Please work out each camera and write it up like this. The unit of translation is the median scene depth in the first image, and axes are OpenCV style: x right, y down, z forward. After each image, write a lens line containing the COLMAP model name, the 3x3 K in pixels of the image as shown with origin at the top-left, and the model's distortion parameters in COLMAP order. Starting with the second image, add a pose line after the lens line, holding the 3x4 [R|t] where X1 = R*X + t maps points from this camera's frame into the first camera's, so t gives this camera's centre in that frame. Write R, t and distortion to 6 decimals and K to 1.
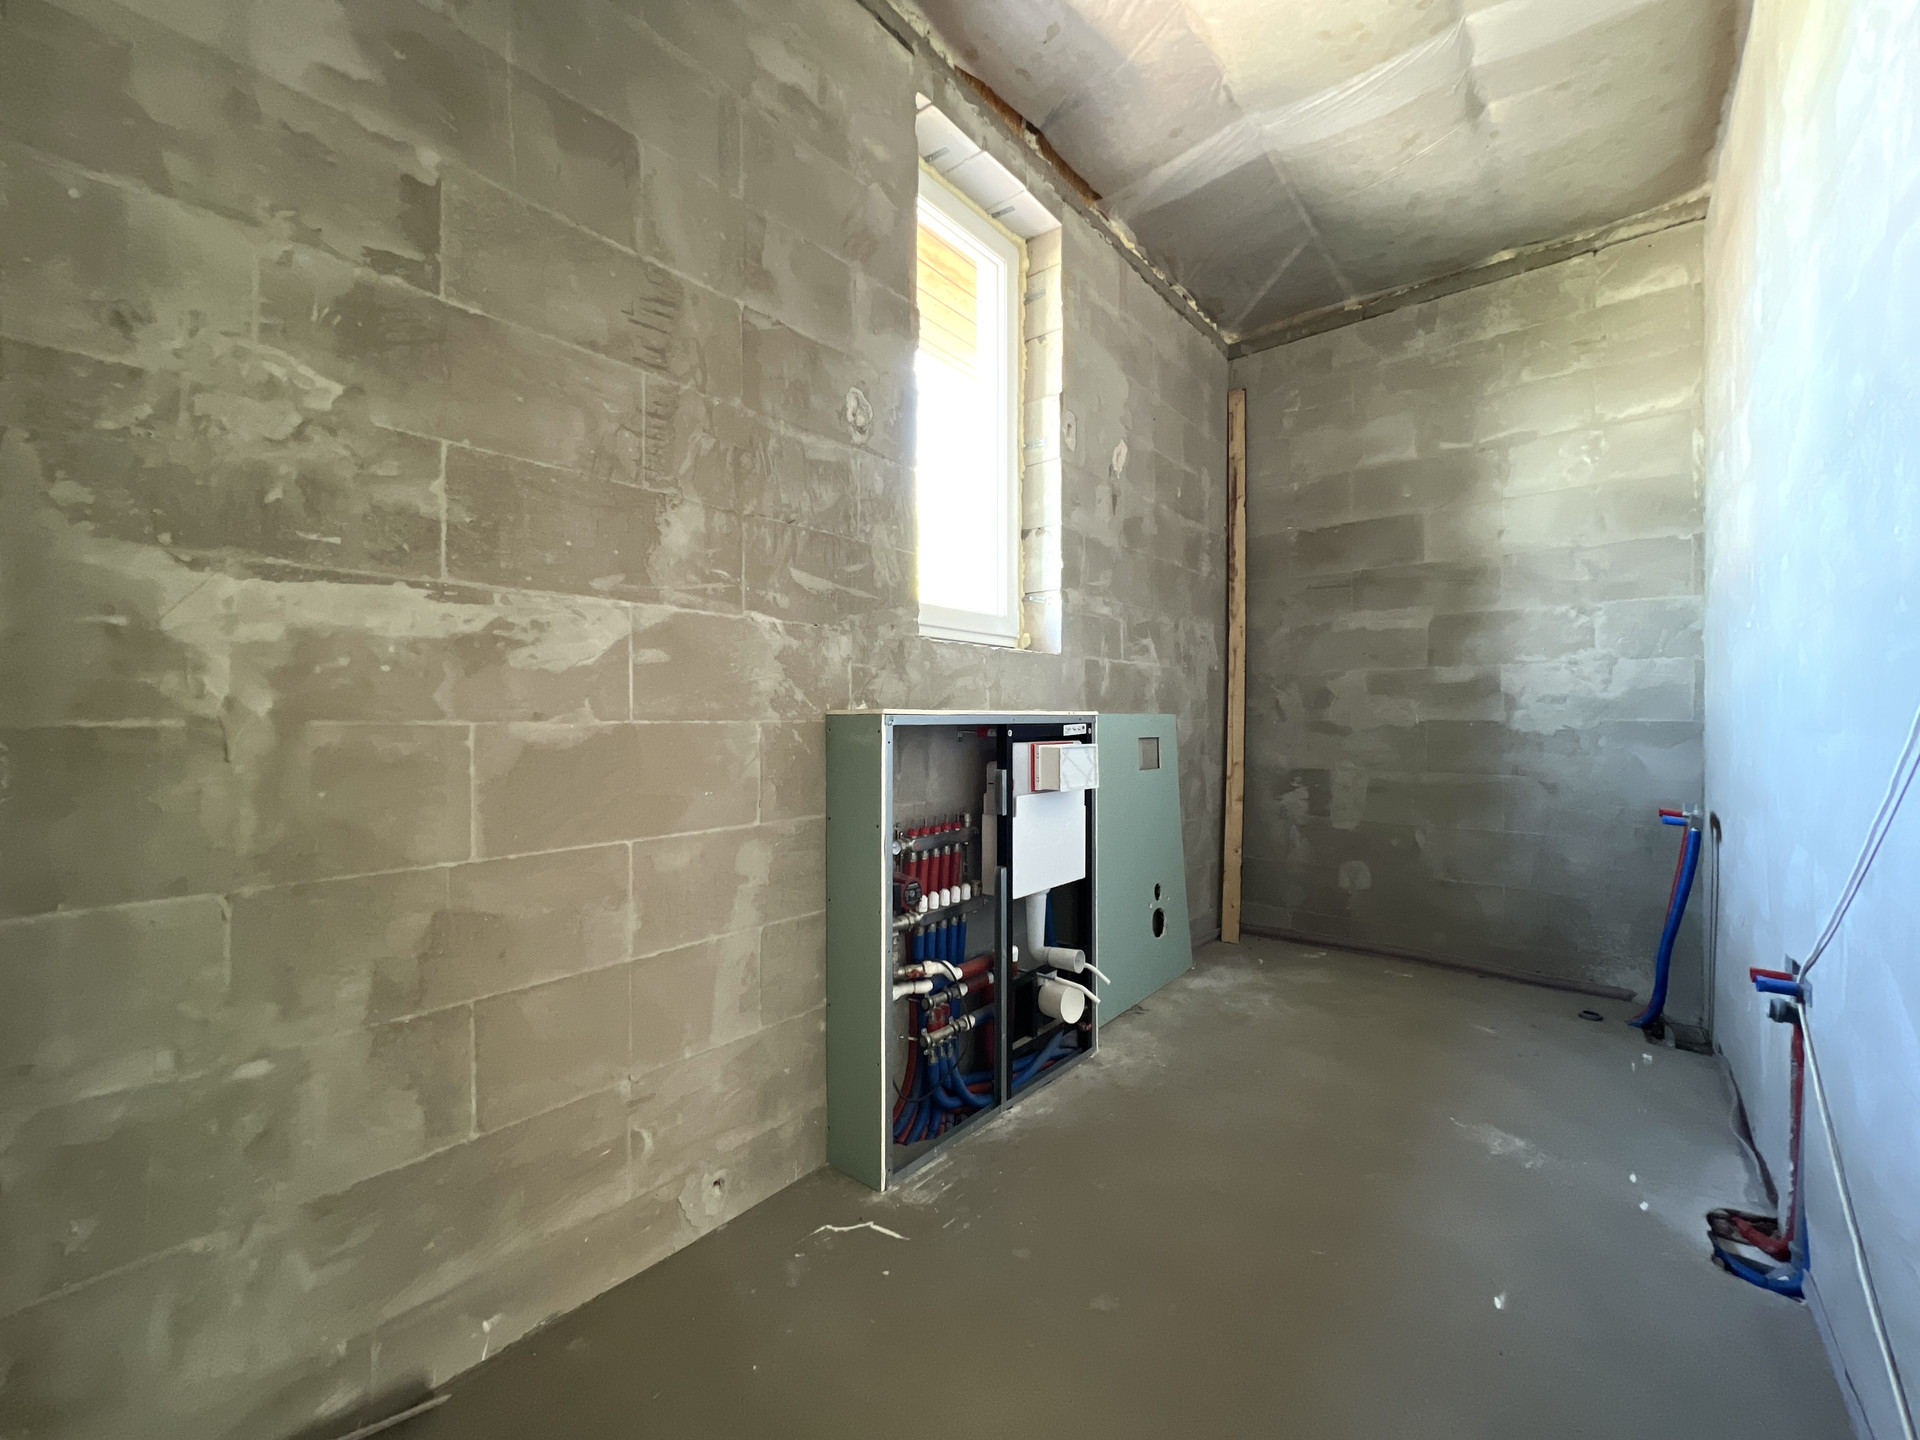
lens RADIAL K [[763.1, 0, 956.7], [0, 763.1, 717.1], [0, 0, 1]] dist [-0.004181, 0.000734]
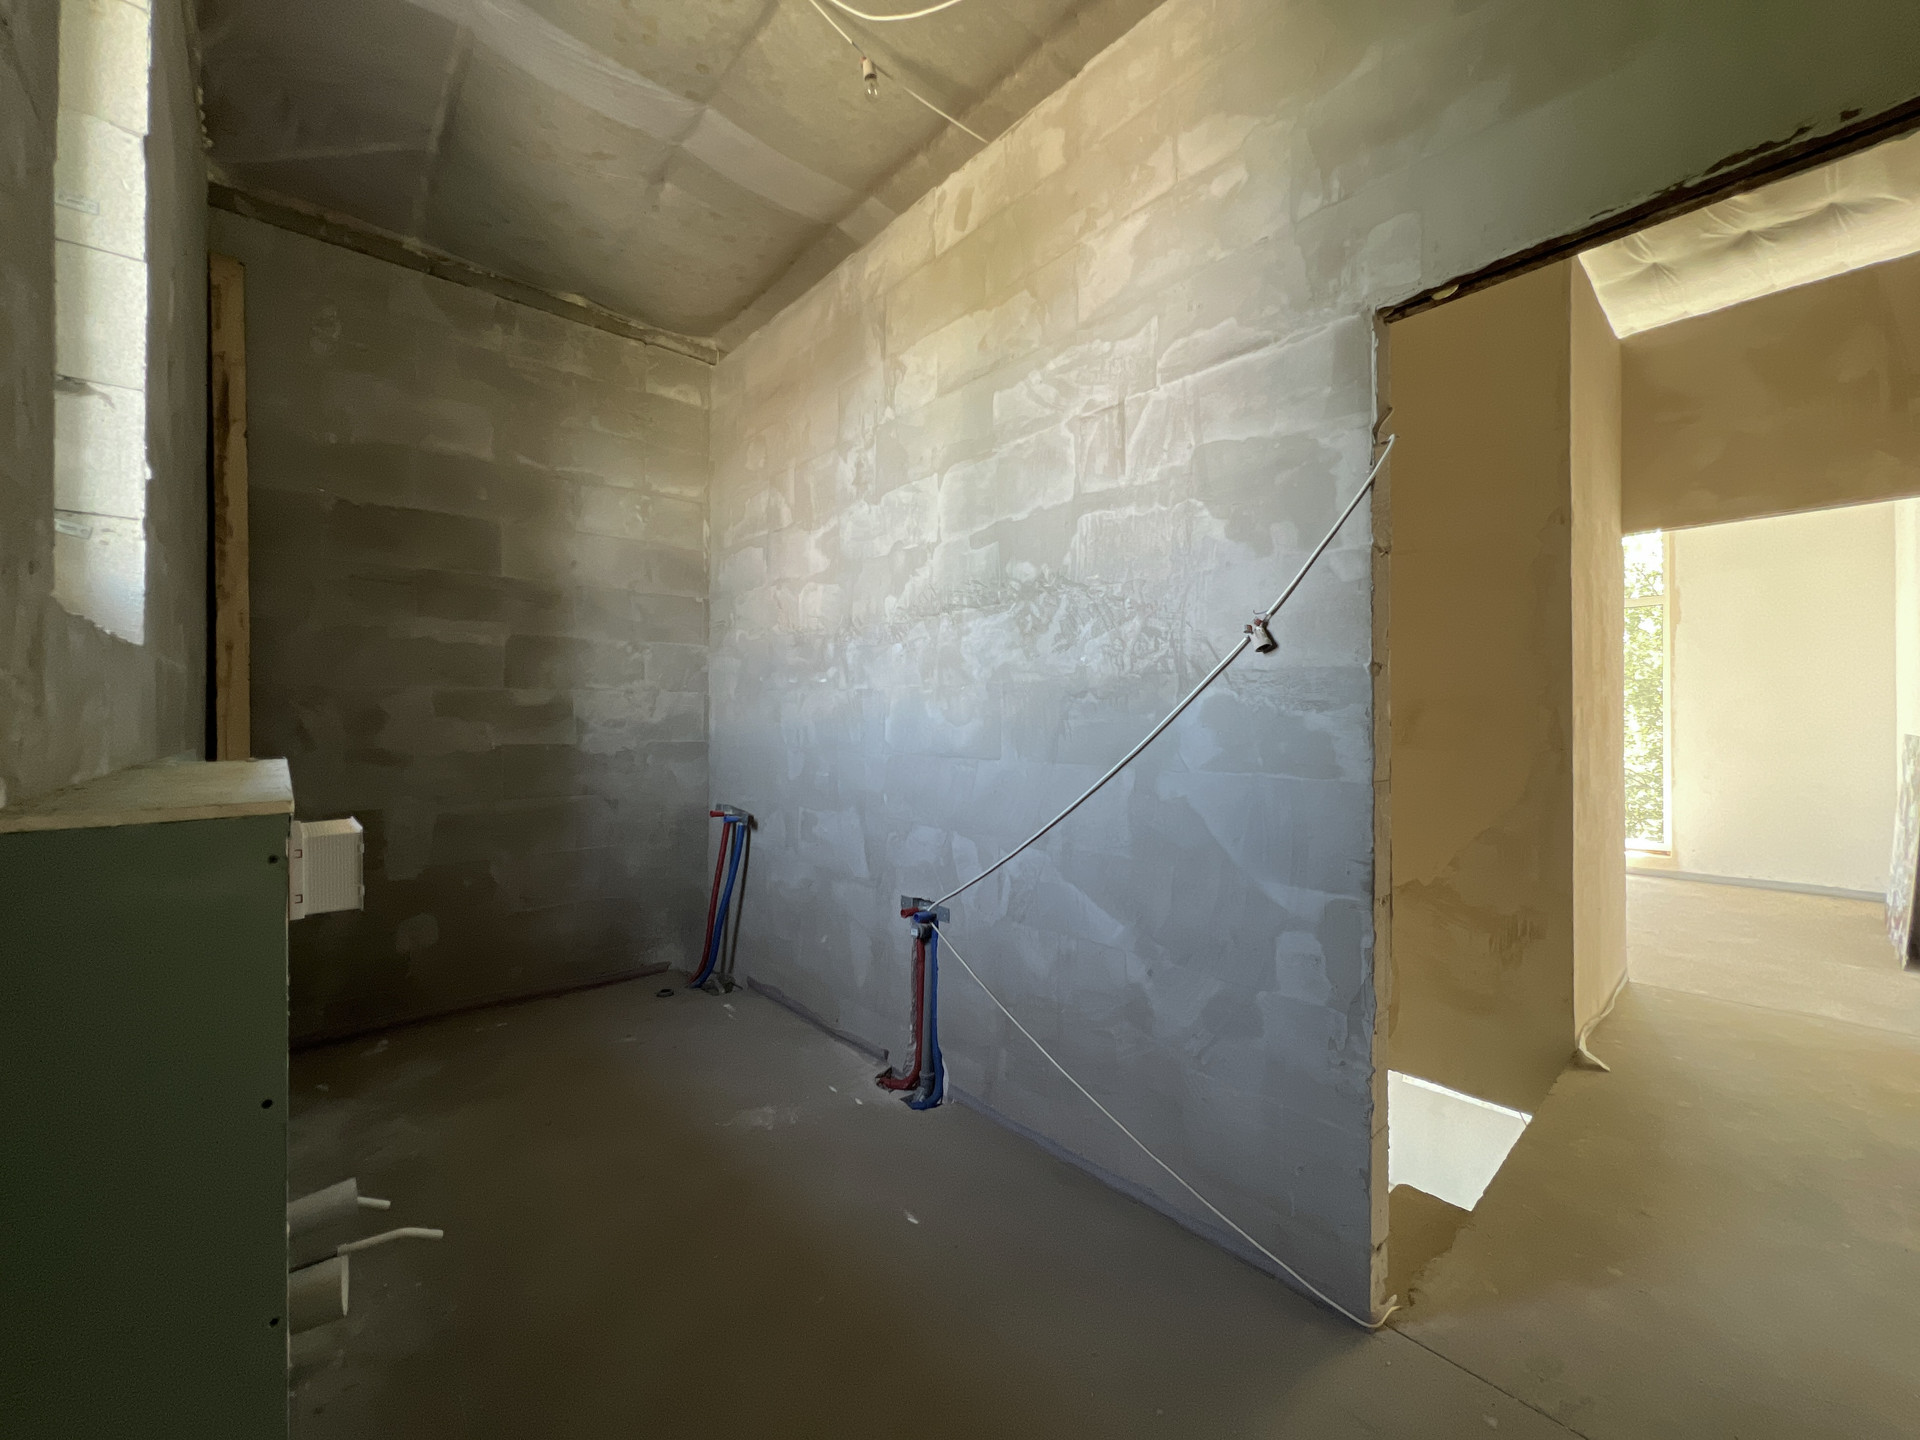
lens RADIAL K [[763.1, 0, 956.7], [0, 763.1, 717.1], [0, 0, 1]] dist [-0.004181, 0.000734]
pose [[0.151503, 0.001924, 0.988455, -0.246293], [-0.000410, 0.999998, -0.001884, -0.031334], [-0.988457, -0.000120, 0.151504, 0.337203]]
